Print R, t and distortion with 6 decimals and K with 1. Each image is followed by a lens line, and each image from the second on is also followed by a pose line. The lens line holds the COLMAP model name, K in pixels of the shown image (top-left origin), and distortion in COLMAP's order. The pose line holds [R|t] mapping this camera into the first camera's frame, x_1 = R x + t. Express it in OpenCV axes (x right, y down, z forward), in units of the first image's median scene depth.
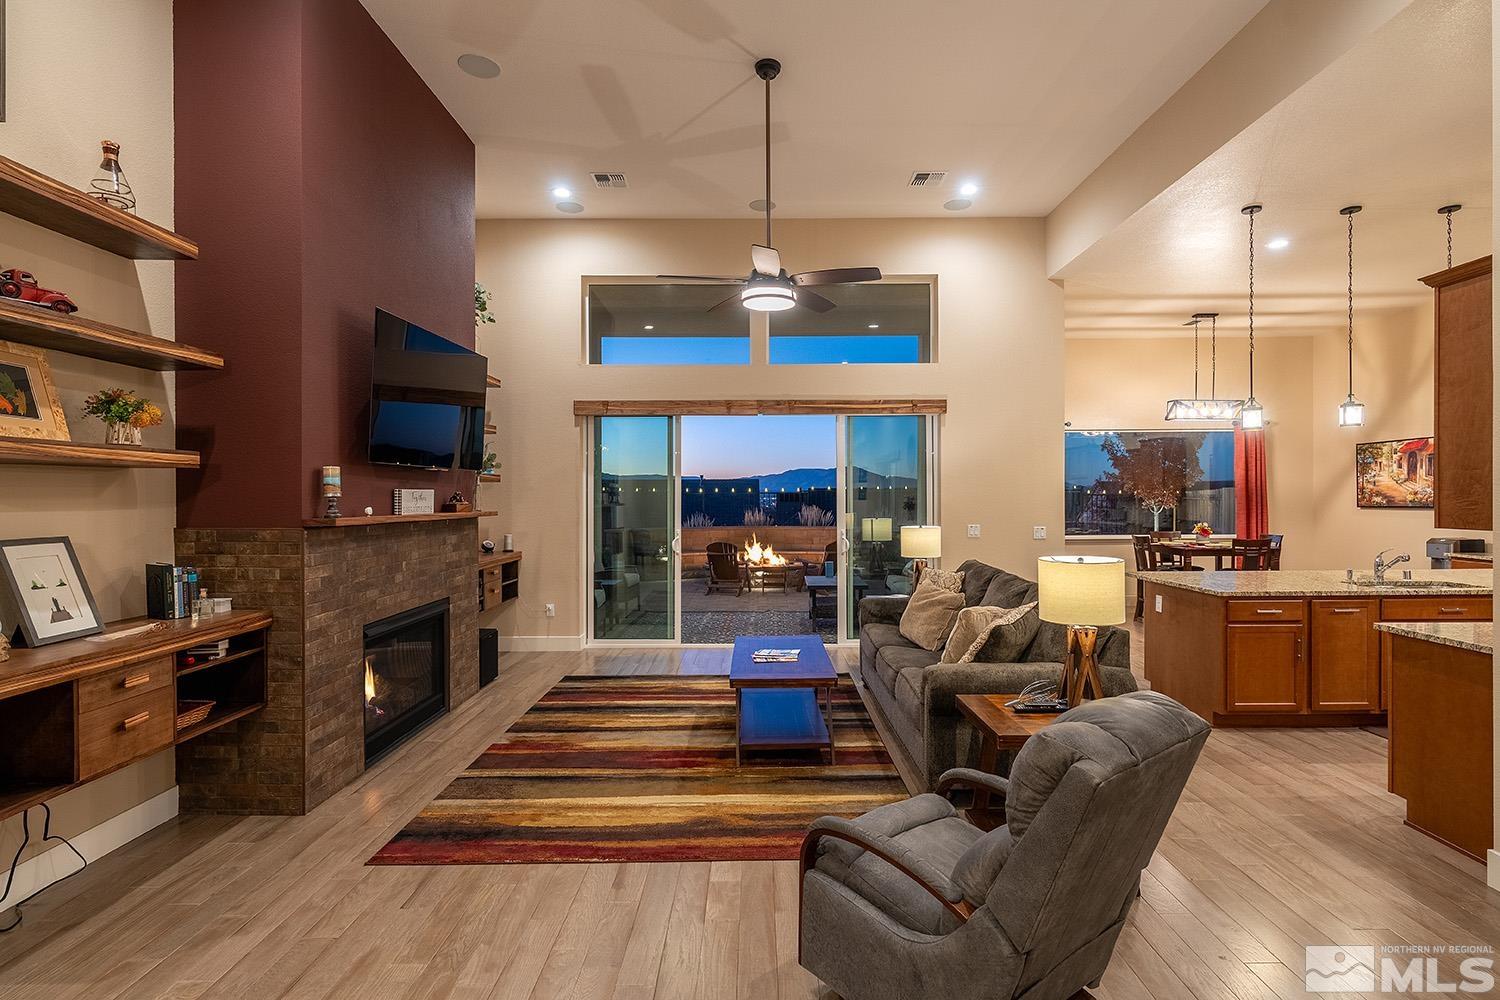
lens RADIAL K [[721.9, 0, 755.6], [0, 721.9, 497.5], [0, 0, 1]] dist [-0.001118, 0.000075]
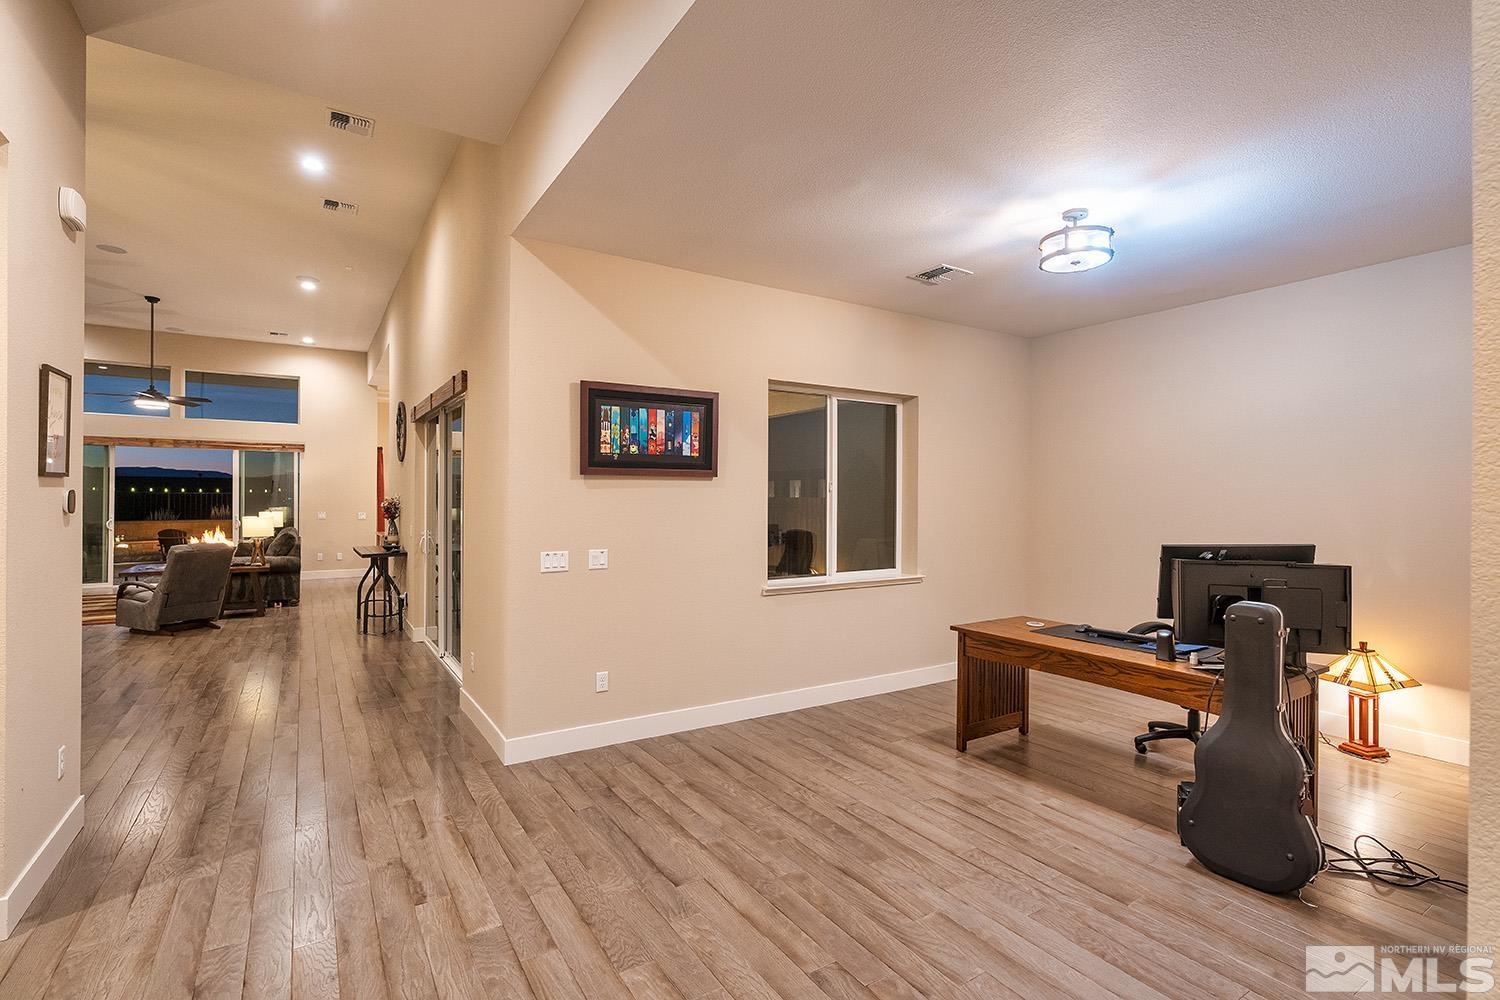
lens RADIAL K [[721.9, 0, 755.6], [0, 721.9, 497.5], [0, 0, 1]] dist [-0.001118, 0.000075]
pose [[0.848843, 0.010424, 0.528543, 0.391862], [-0.008238, 0.999945, -0.006490, 0.002819], [-0.528582, 0.001154, 0.848882, -1.702192]]
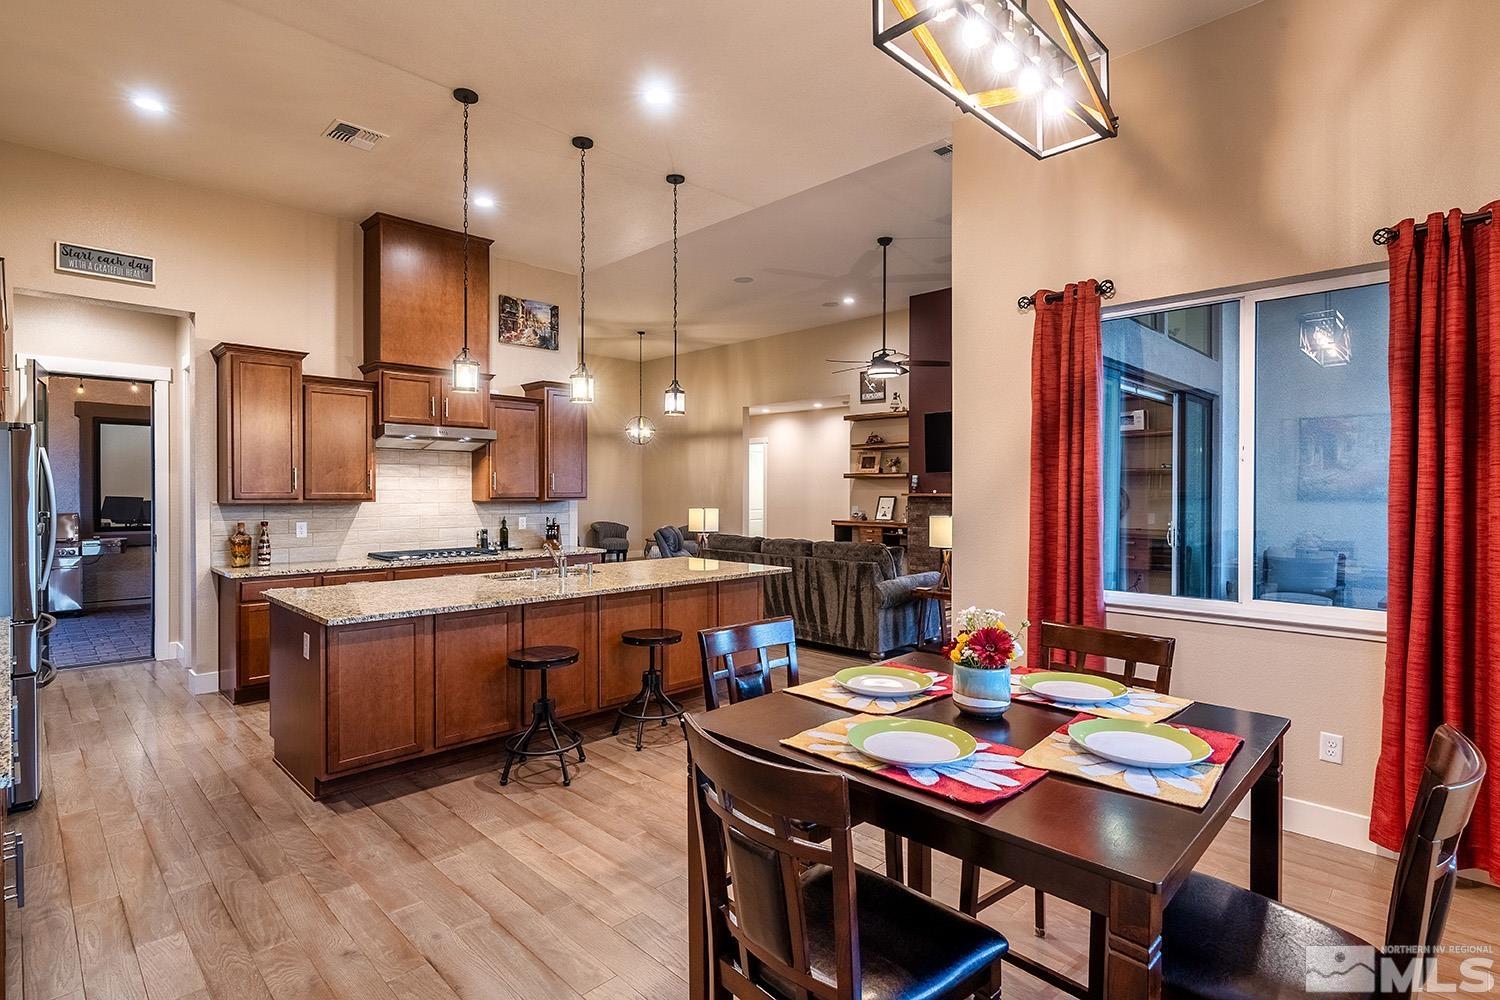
lens RADIAL K [[750.1, 0, 757.8], [0, 750.1, 501.8], [0, 0, 1]] dist [-0.003962, -0.000761]
pose [[-0.693225, 0.015835, -0.720548, 1.465329], [-0.000863, 0.999740, 0.022801, -0.004938], [0.720721, 0.016429, -0.693030, 1.929367]]
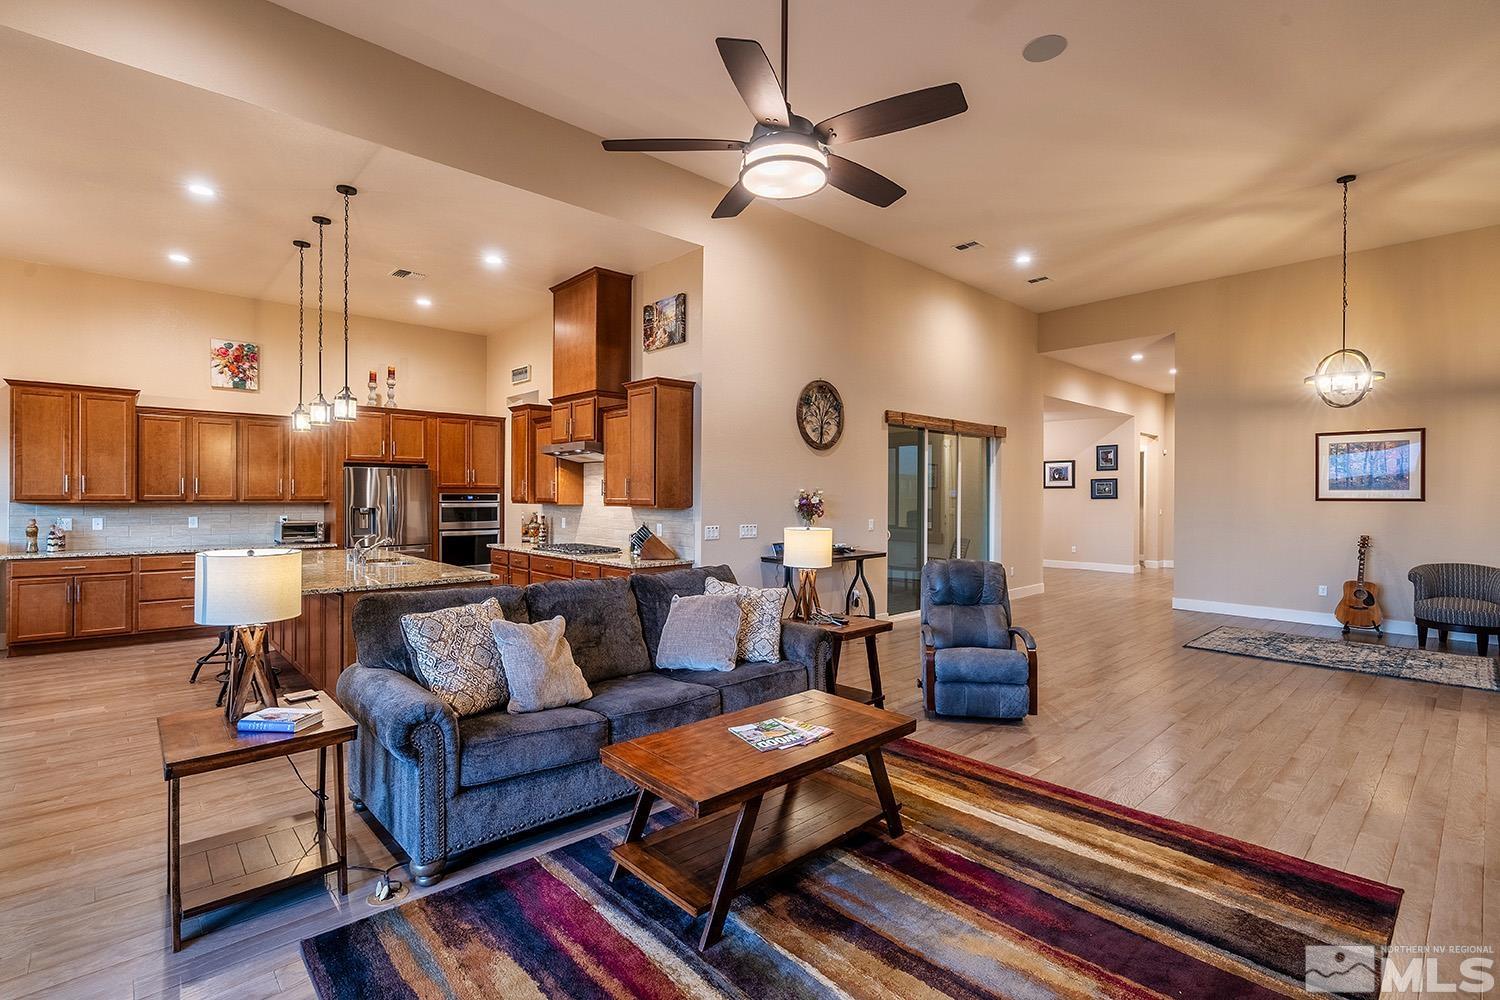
lens RADIAL K [[702.9, 0, 768.6], [0, 702.9, 502.7], [0, 0, 1]] dist [0.001103, 0.000234]
pose [[-0.680664, -0.004934, 0.732579, -0.408767], [-0.000760, 0.999982, 0.006029, 0.010266], [-0.732595, 0.003547, -0.680656, 1.340530]]
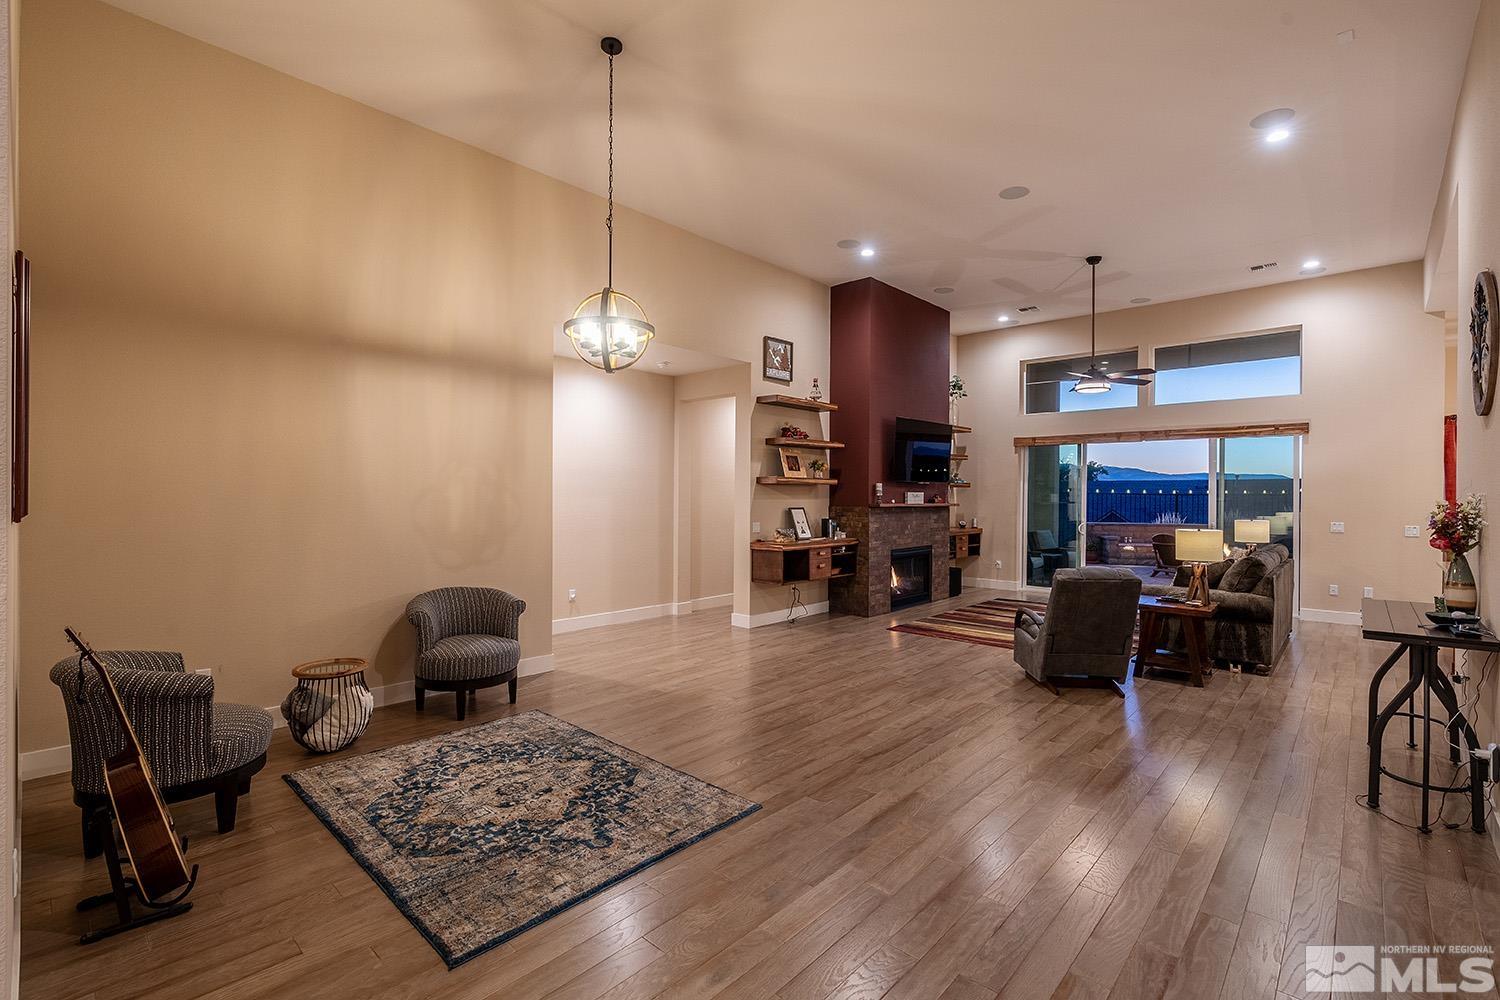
lens RADIAL K [[674.1, 0, 748.8], [0, 674.1, 496.8], [0, 0, 1]] dist [-0.004589, 0.000454]
pose [[0.732658, 0.010441, -0.680517, 0.503141], [-0.009722, 0.999941, 0.004874, -0.002140], [0.680528, 0.003045, 0.732716, -0.763525]]
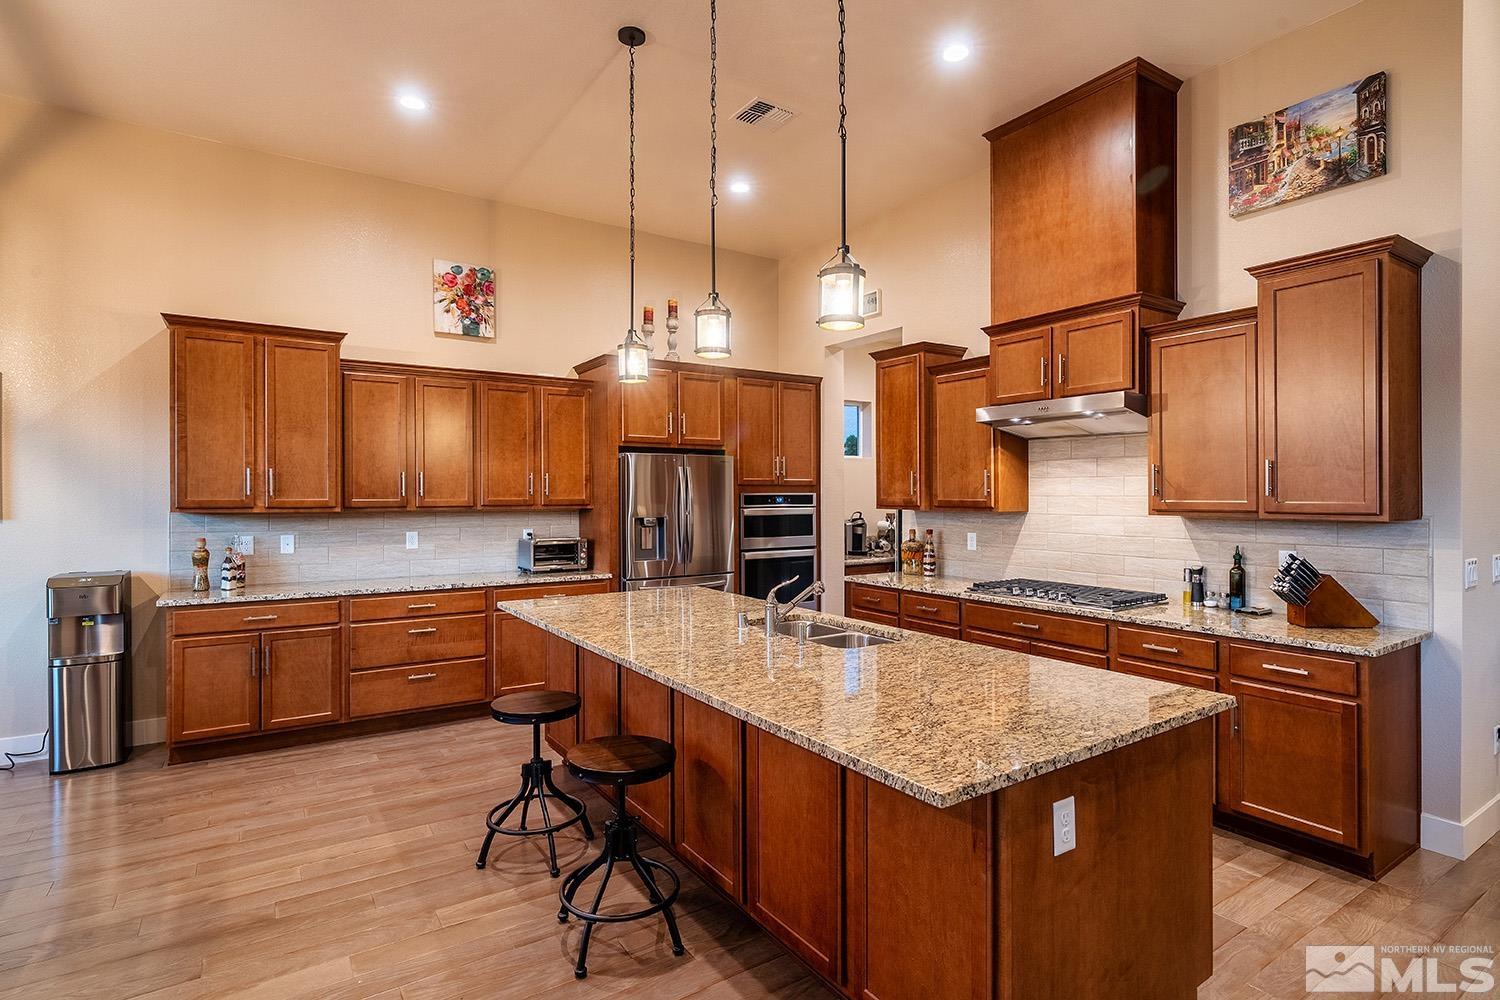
lens RADIAL K [[750.1, 0, 757.8], [0, 750.1, 501.8], [0, 0, 1]] dist [-0.003962, -0.000761]
pose [[-0.558975, -0.001668, 0.829183, 0.407544], [0.004953, 0.999973, 0.005350, 0.005354], [-0.829170, 0.007098, -0.558952, 1.403018]]
